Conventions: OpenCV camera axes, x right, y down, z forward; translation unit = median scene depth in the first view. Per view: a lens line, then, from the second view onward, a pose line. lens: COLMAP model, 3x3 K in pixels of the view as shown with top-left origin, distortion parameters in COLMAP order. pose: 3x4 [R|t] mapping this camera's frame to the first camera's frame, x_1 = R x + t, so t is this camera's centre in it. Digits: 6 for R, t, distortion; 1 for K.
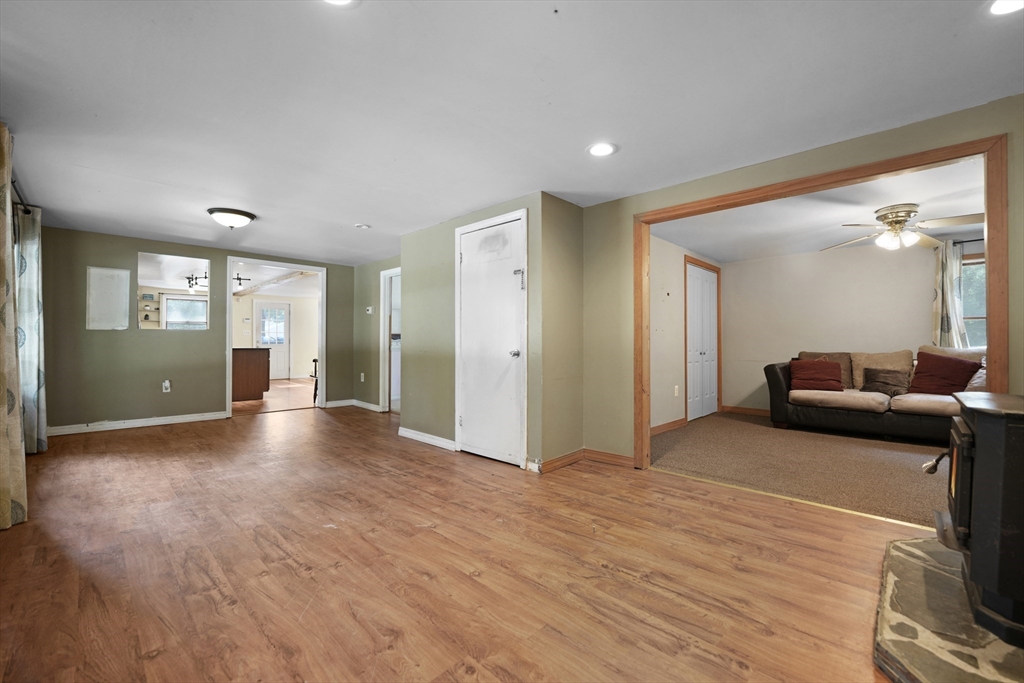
lens RADIAL K [[419.8, 0, 528.8], [0, 419.8, 338.9], [0, 0, 1]] dist [-0.022897, 0.000220]
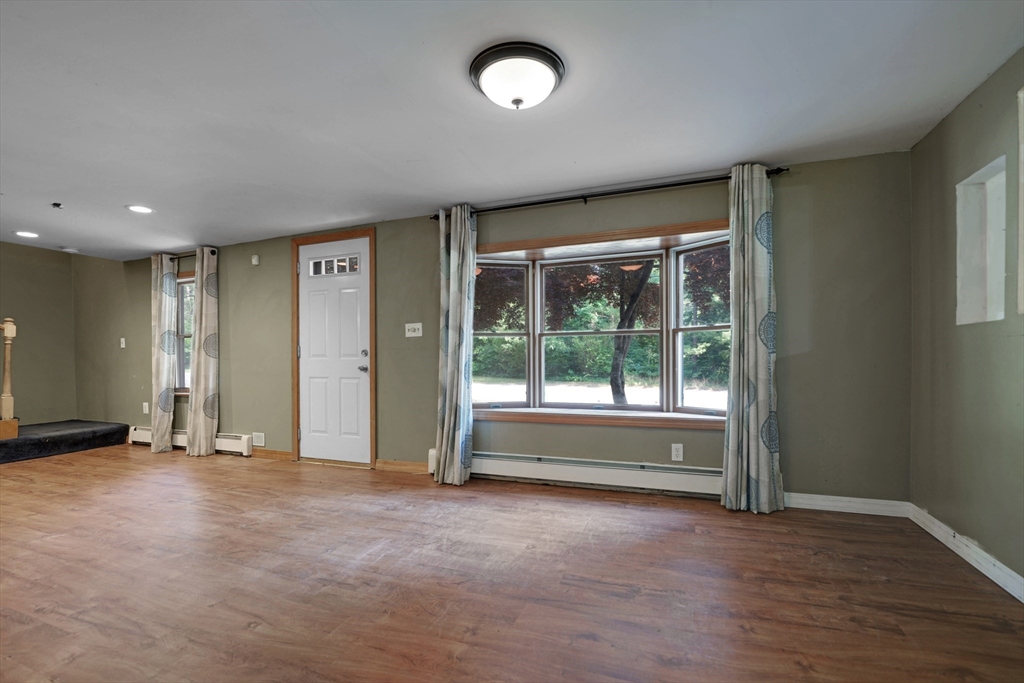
lens RADIAL K [[436.1, 0, 547.2], [0, 436.1, 359.8], [0, 0, 1]] dist [-0.022898, 0.000640]
pose [[-0.910939, 0.010841, -0.412399, -0.731604], [0.010665, 0.999939, 0.002728, 0.014553], [0.412404, -0.001913, -0.910999, 1.922153]]
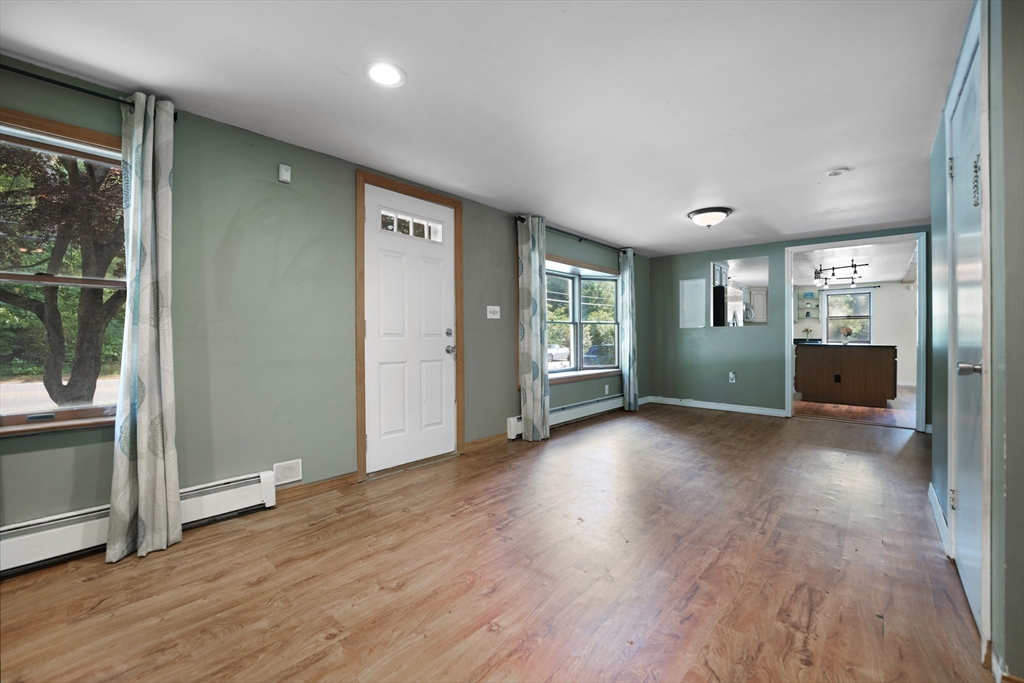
lens RADIAL K [[418.7, 0, 501.6], [0, 418.7, 341.2], [0, 0, 1]] dist [-0.023649, 0.000205]
pose [[0.014548, 0.011036, -0.999833, 0.407380], [0.004867, 0.999926, 0.011108, 0.002561], [0.999882, -0.005028, 0.014493, 0.617427]]
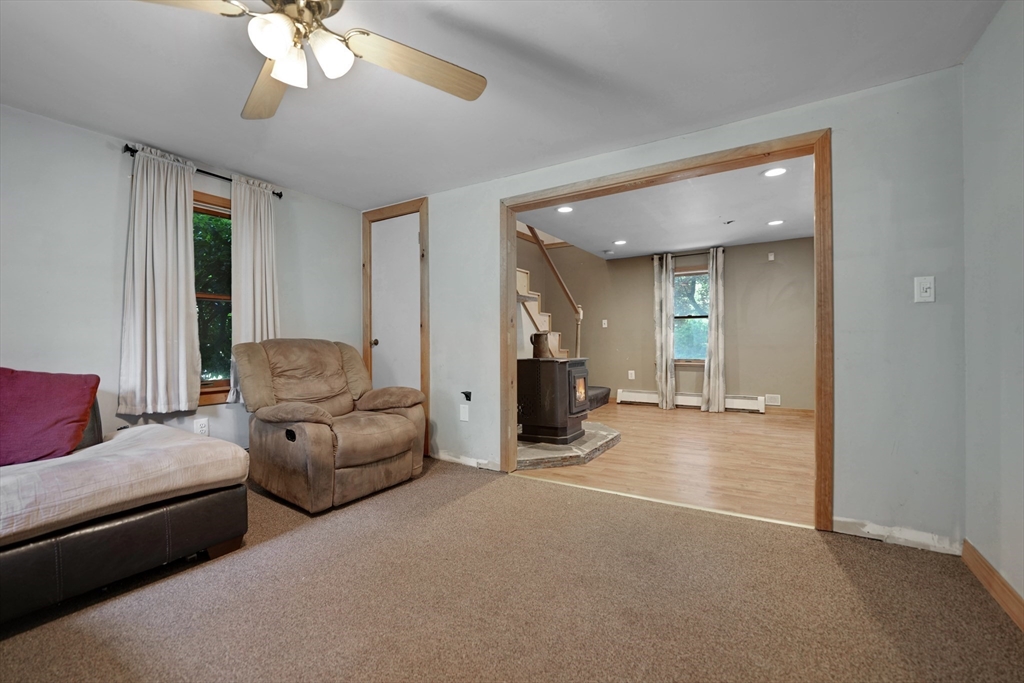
lens RADIAL K [[439.4, 0, 512.0], [0, 439.4, 341.5], [0, 0, 1]] dist [-0.033032, 0.000117]
pose [[-0.980887, 0.008193, -0.194406, 0.992653], [0.008464, 0.999964, -0.000566, 0.020705], [0.194395, -0.002200, -0.980921, 1.774986]]
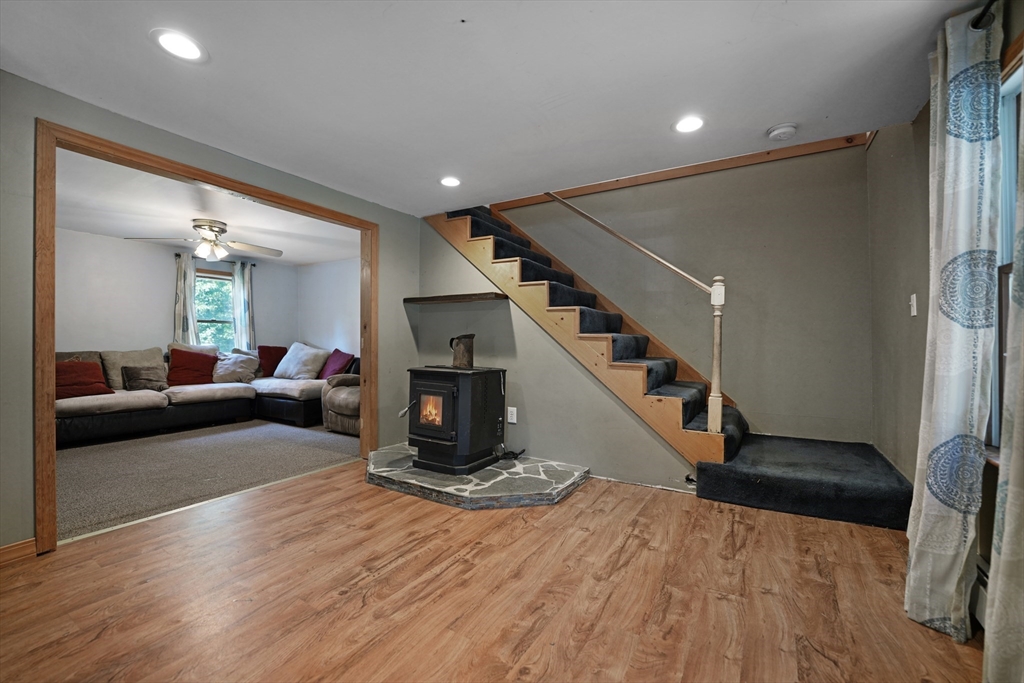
lens RADIAL K [[418.7, 0, 501.6], [0, 418.7, 341.2], [0, 0, 1]] dist [-0.023649, 0.000205]
pose [[-0.187792, -0.001685, 0.982207, -0.470279], [-0.009935, 0.999951, -0.000184, 0.005491], [-0.982158, -0.009793, -0.187800, 0.533711]]
